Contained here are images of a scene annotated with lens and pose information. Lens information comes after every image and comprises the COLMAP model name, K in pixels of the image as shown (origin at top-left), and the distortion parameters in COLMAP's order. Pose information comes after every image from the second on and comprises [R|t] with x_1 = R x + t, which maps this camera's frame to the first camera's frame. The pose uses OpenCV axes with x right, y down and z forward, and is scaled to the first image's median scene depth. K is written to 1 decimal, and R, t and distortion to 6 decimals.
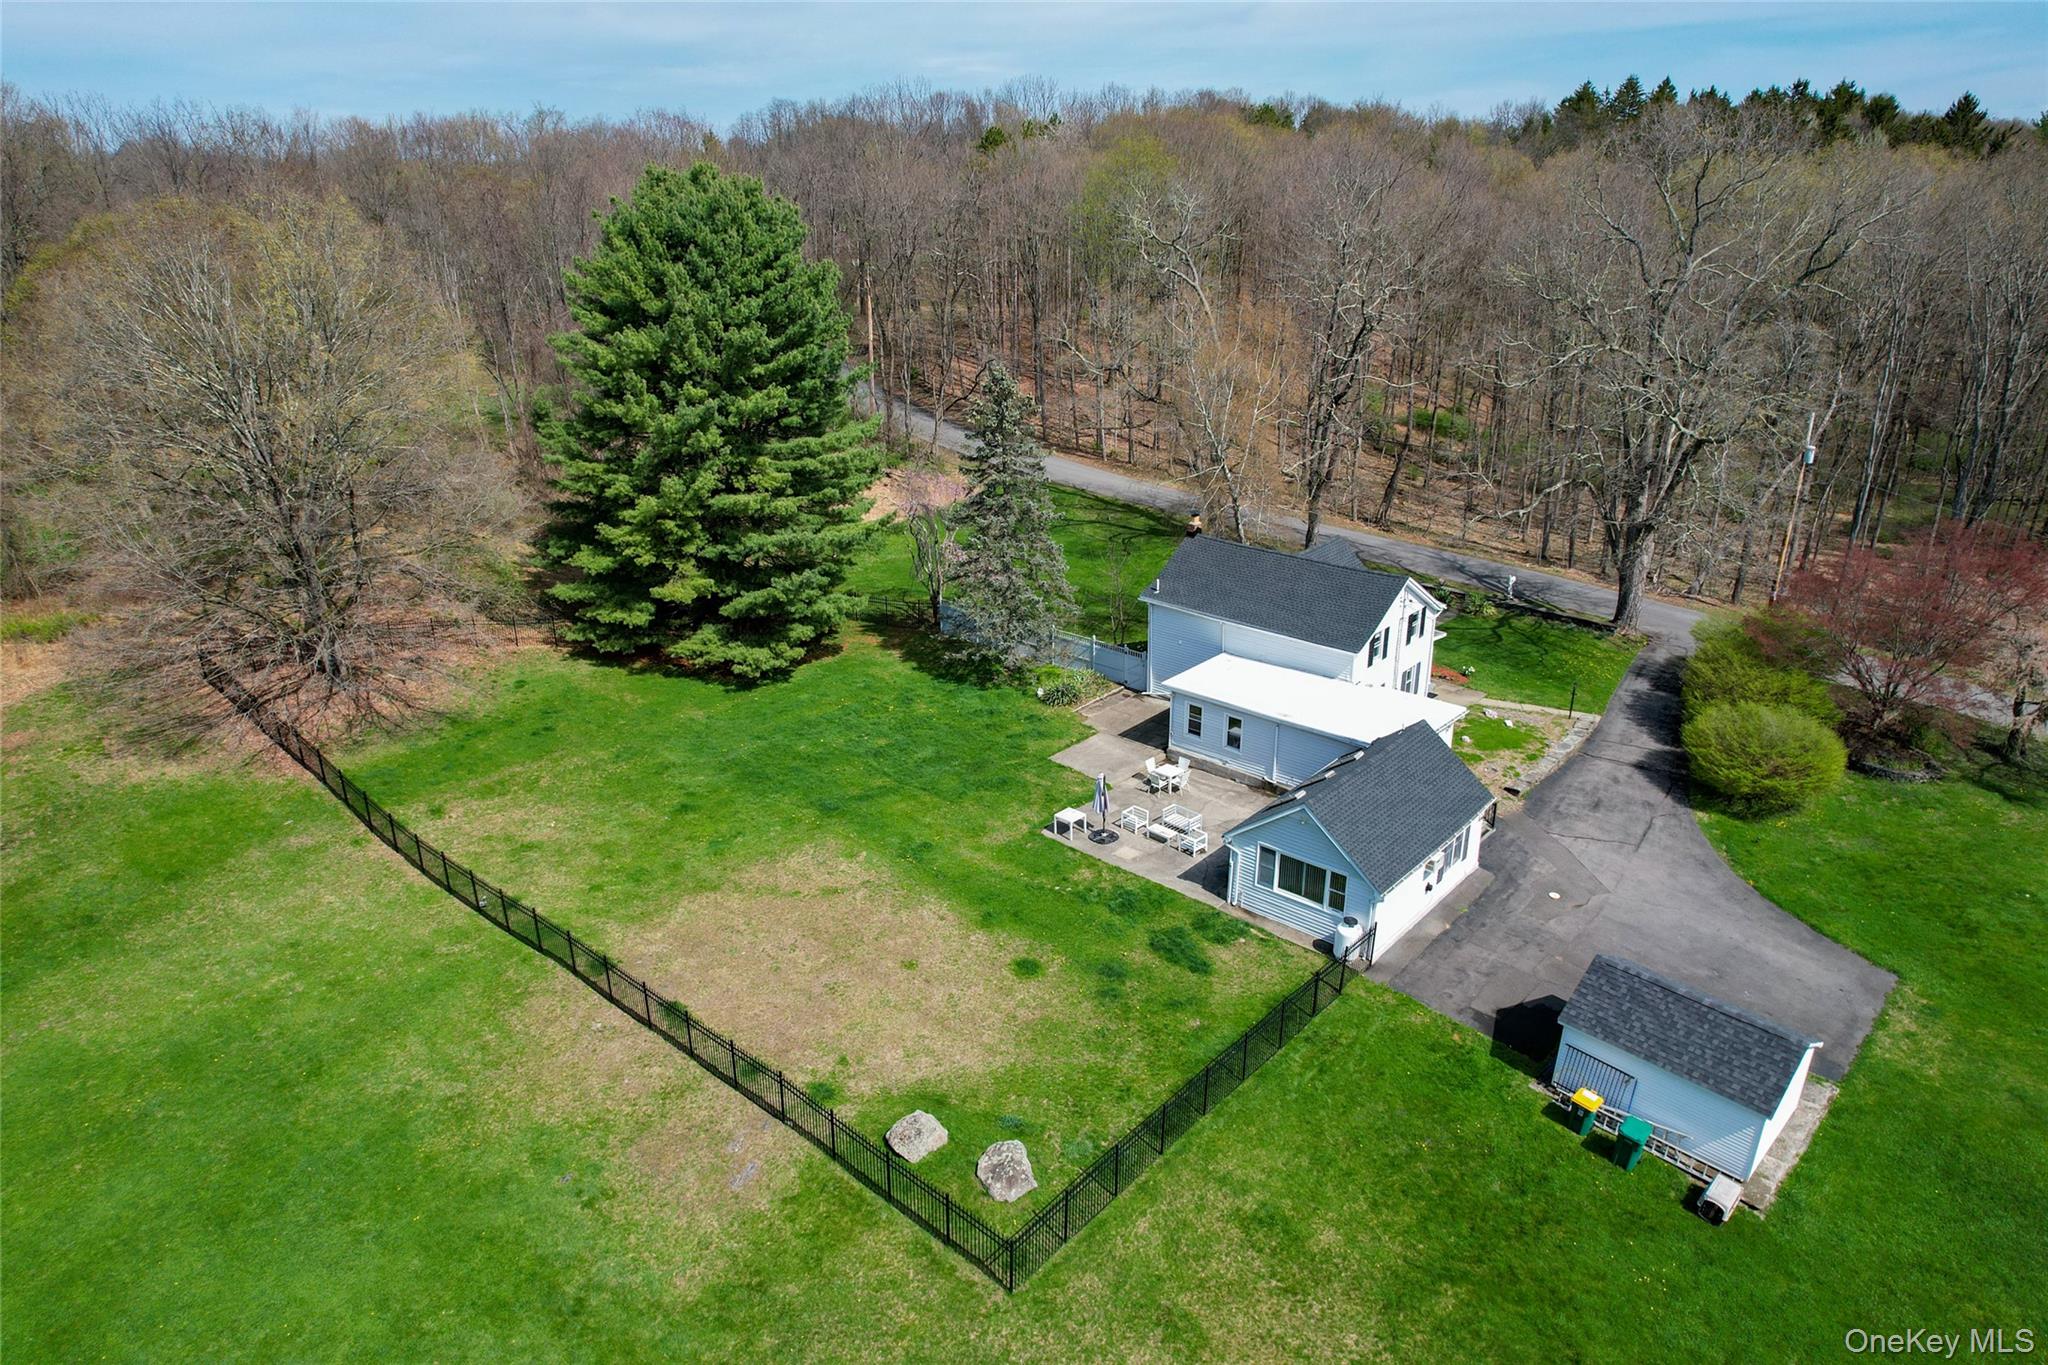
lens RADIAL K [[1288.3, 0, 1019.5], [0, 1288.3, 675.9], [0, 0, 1]] dist [-0.070254, 0.051159]
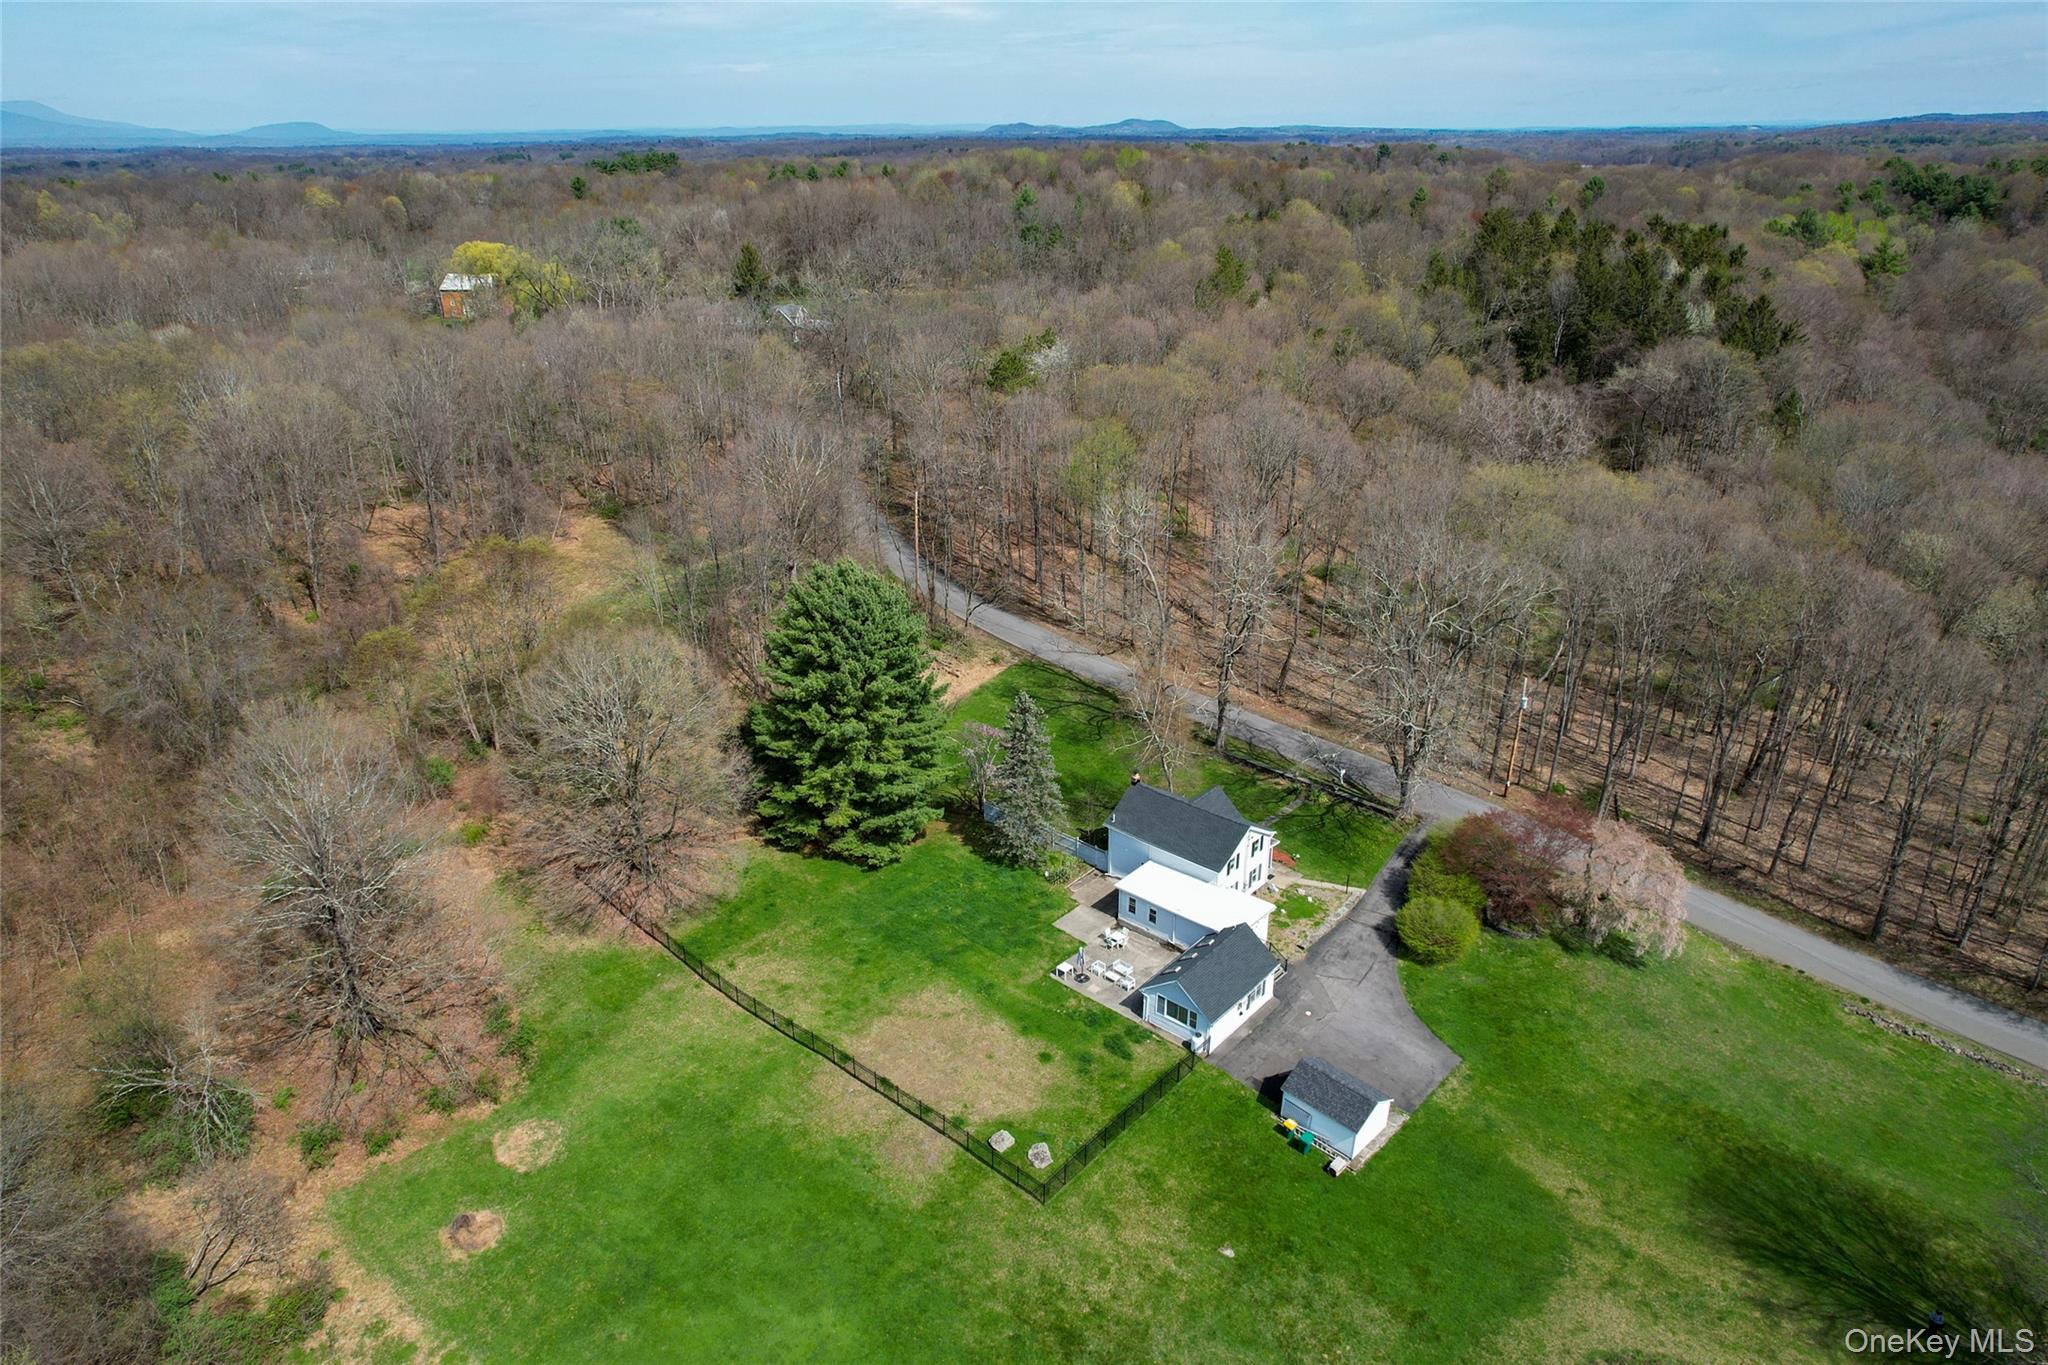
lens RADIAL K [[1288.3, 0, 1019.5], [0, 1288.3, 675.9], [0, 0, 1]] dist [-0.070254, 0.051159]
pose [[0.999928, -0.000008, 0.012032, -0.053344], [-0.000462, 0.999237, 0.039064, -0.417099], [-0.012023, -0.039067, 0.999164, -0.936476]]
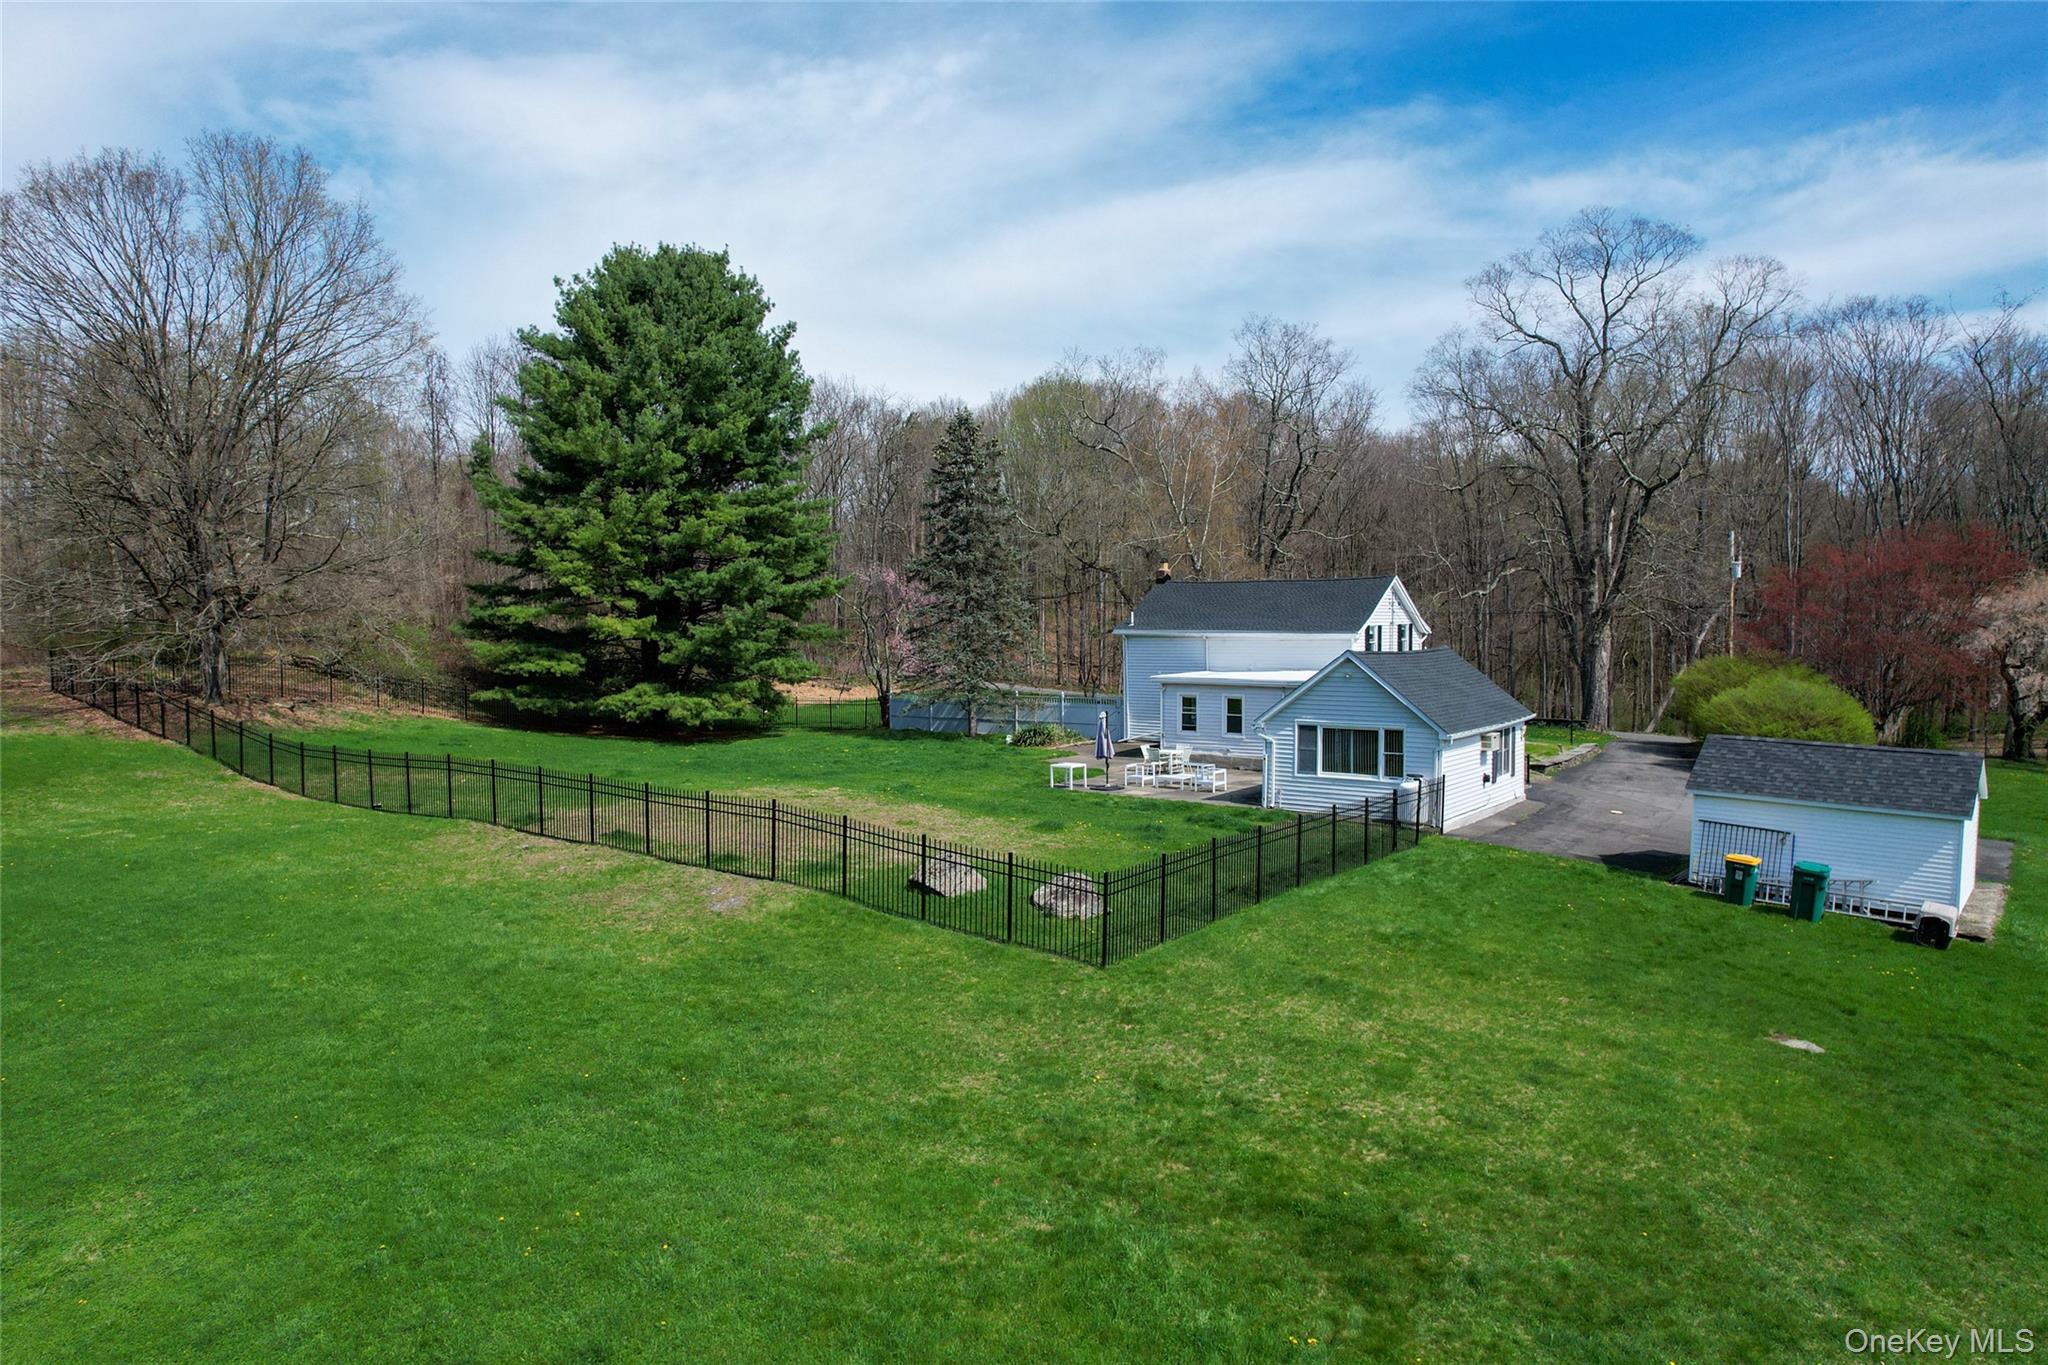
lens RADIAL K [[1288.3, 0, 1019.5], [0, 1288.3, 675.9], [0, 0, 1]] dist [-0.070254, 0.051159]
pose [[0.996088, 0.003708, 0.088289, -0.075155], [0.025353, 0.945123, -0.325729, 0.349976], [-0.084652, 0.326693, 0.941332, 0.154874]]
